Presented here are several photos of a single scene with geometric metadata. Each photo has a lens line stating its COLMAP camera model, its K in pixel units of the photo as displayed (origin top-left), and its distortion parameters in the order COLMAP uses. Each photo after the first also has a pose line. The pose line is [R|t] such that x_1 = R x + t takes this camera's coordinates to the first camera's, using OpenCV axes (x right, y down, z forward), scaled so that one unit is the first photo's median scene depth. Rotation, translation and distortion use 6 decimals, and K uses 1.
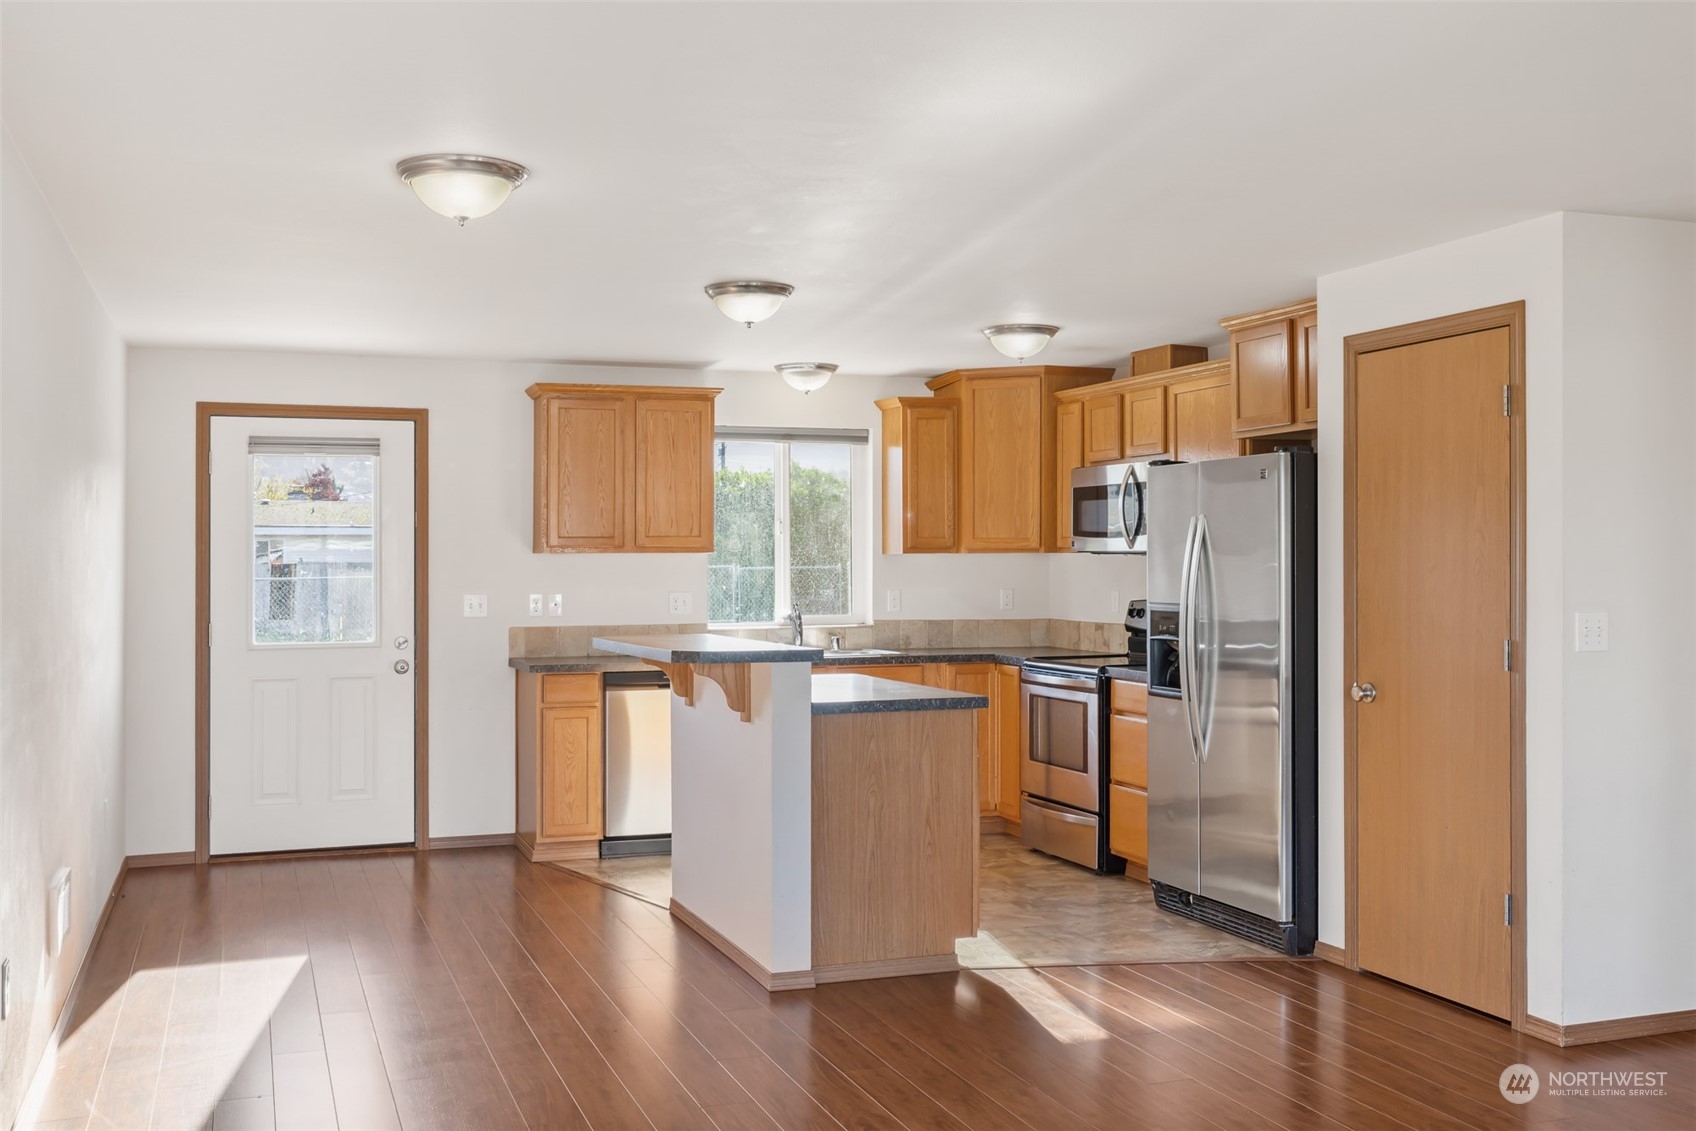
lens RADIAL K [[1675.6, 0, 845.3], [0, 1675.6, 570.8], [0, 0, 1]] dist [0.003129, 0.000000]
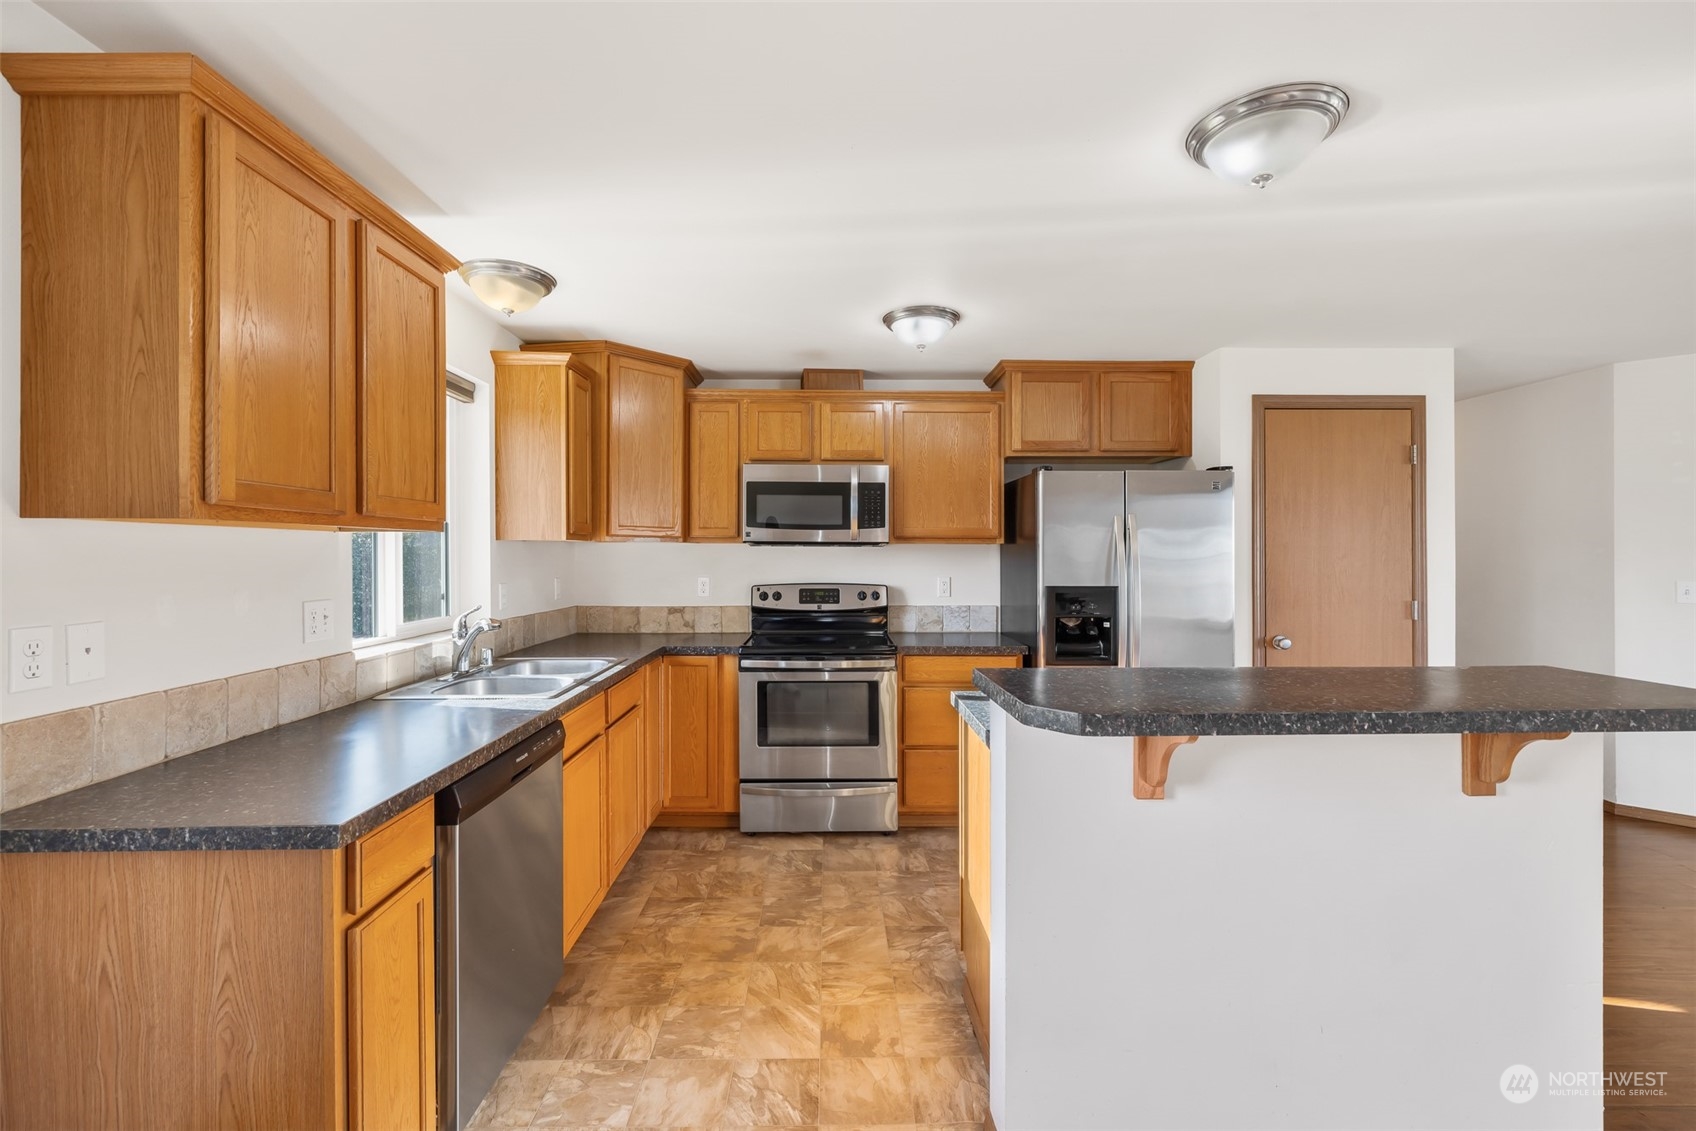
lens RADIAL K [[721.5, 0, 832.4], [0, 721.5, 554.8], [0, 0, 1]] dist [0.002826, -0.000338]
pose [[0.327365, 0.002503, 0.944895, -0.294442], [0.001961, 0.999993, -0.003328, -0.001381], [-0.944896, 0.002942, 0.327358, 0.831686]]
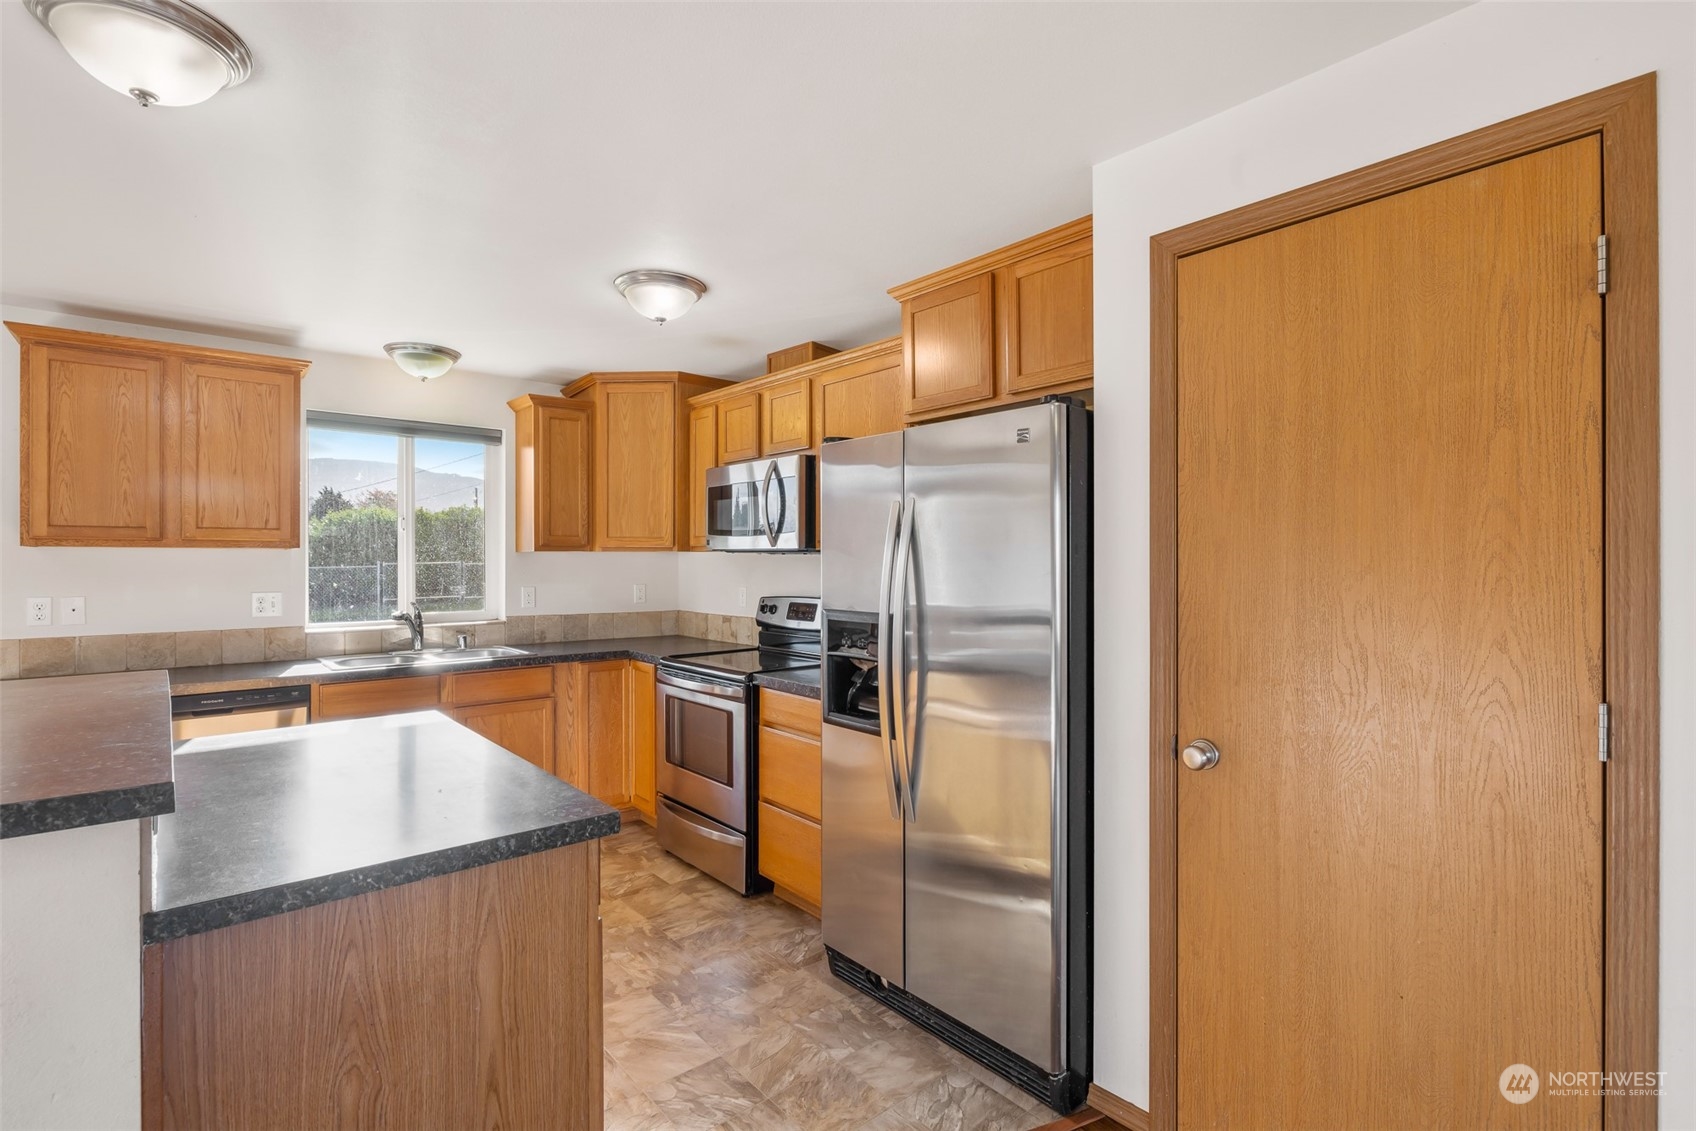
lens RADIAL K [[790.6, 0, 851.1], [0, 790.6, 566.5], [0, 0, 1]] dist [-0.007433, 0.001092]
pose [[0.934048, 0.000843, 0.357146, 0.047052], [-0.001378, 0.999998, 0.001245, -0.002189], [-0.357144, -0.001655, 0.934048, 0.540176]]
